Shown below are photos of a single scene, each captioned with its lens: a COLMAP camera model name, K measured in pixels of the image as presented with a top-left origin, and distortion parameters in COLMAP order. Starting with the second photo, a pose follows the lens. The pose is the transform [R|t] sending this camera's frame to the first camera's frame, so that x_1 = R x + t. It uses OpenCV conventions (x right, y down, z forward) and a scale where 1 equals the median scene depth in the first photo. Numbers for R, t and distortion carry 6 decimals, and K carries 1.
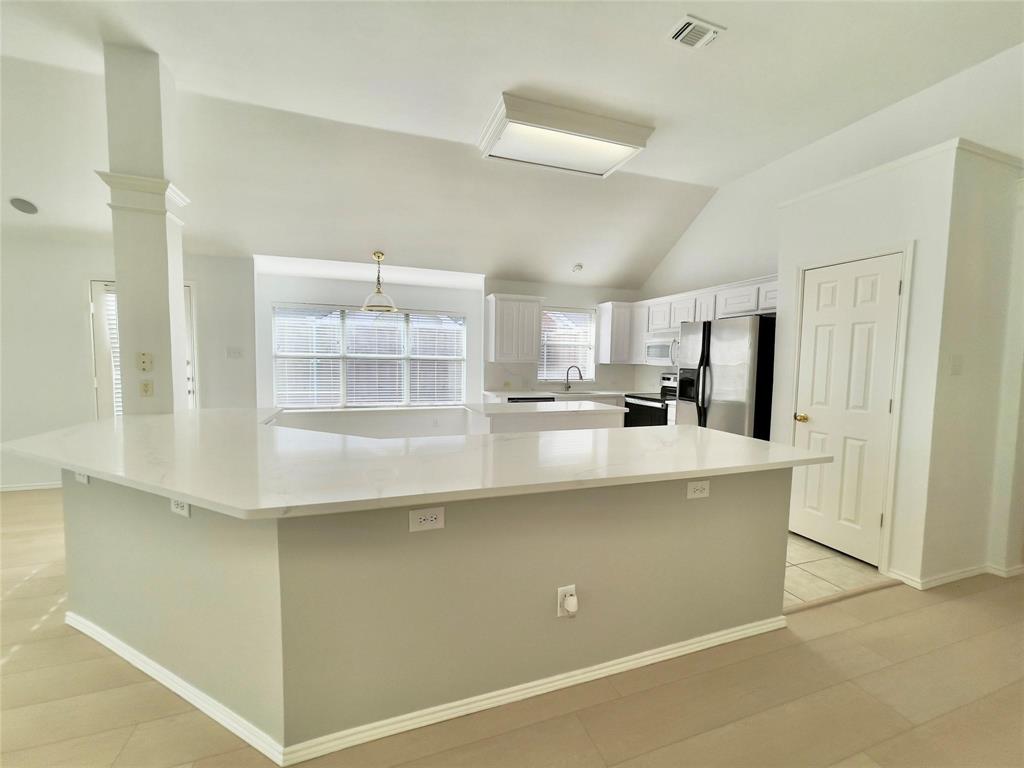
lens RADIAL K [[412.7, 0, 510.0], [0, 412.7, 386.0], [0, 0, 1]] dist [-0.012487, 0.005638]
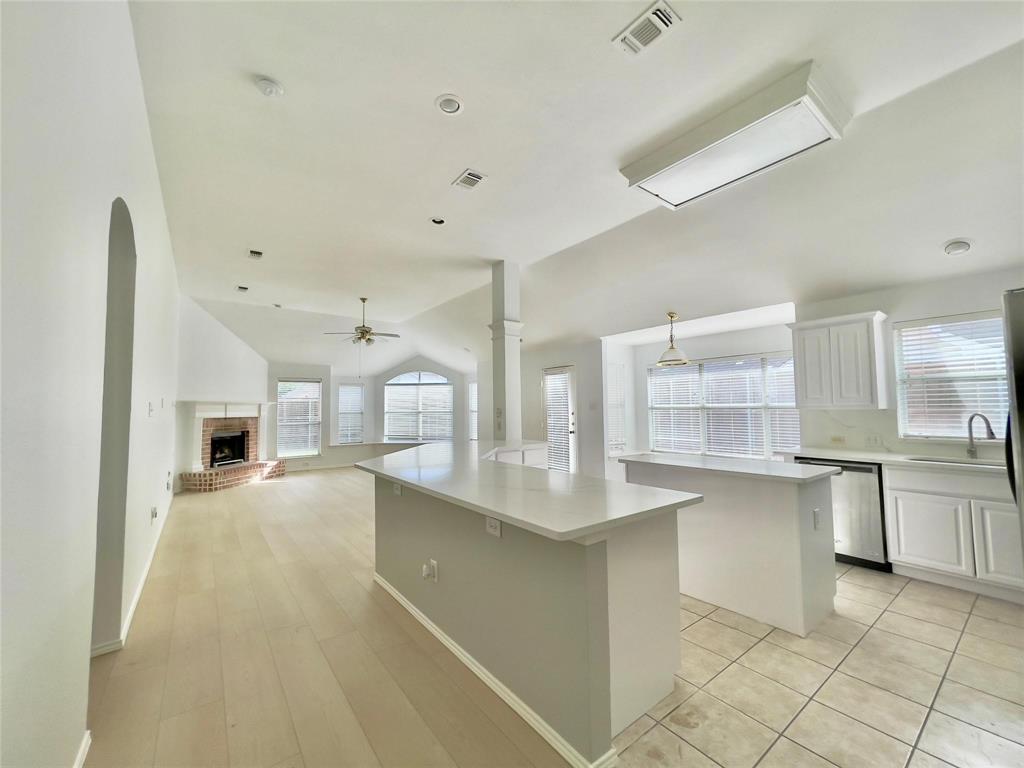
lens RADIAL K [[412.7, 0, 510.0], [0, 412.7, 386.0], [0, 0, 1]] dist [-0.012487, 0.005638]
pose [[0.301966, -0.071672, -0.950621, 0.539257], [-0.047083, 0.994832, -0.089961, -0.006772], [0.952155, 0.071923, 0.297031, 0.246437]]
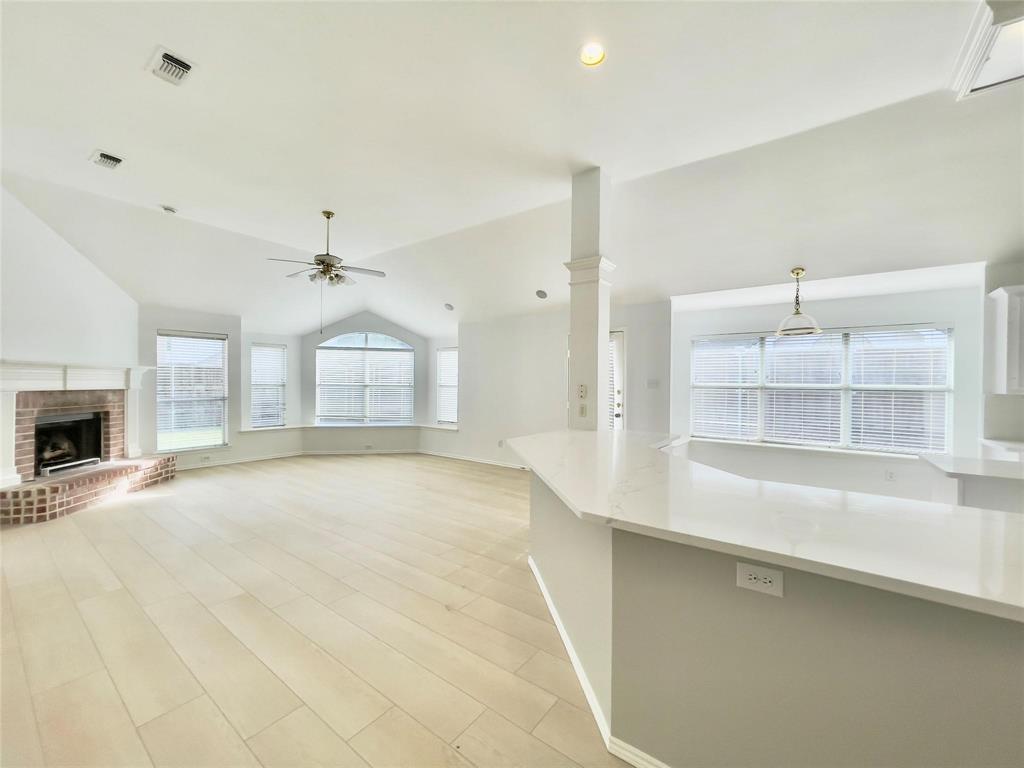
lens RADIAL K [[414.1, 0, 511.1], [0, 414.1, 386.1], [0, 0, 1]] dist [-0.026757, 0.013289]
pose [[0.556672, -0.004347, -0.830721, 0.060442], [-0.055377, 0.997568, -0.042328, -0.002446], [0.828885, 0.069566, 0.555077, 0.022840]]
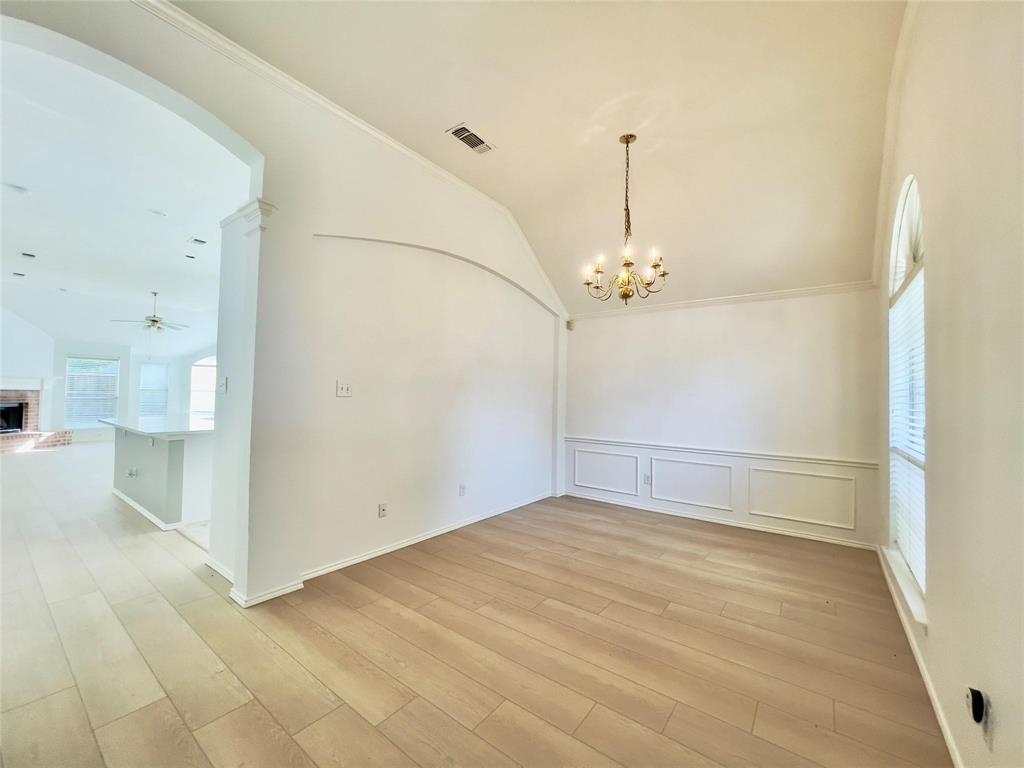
lens RADIAL K [[412.7, 0, 510.0], [0, 412.7, 386.0], [0, 0, 1]] dist [-0.012487, 0.005638]
pose [[0.554392, -0.024450, -0.831896, 1.216215], [-0.069246, 0.994747, -0.075384, -0.008549], [0.829370, 0.099398, 0.549787, 0.479837]]
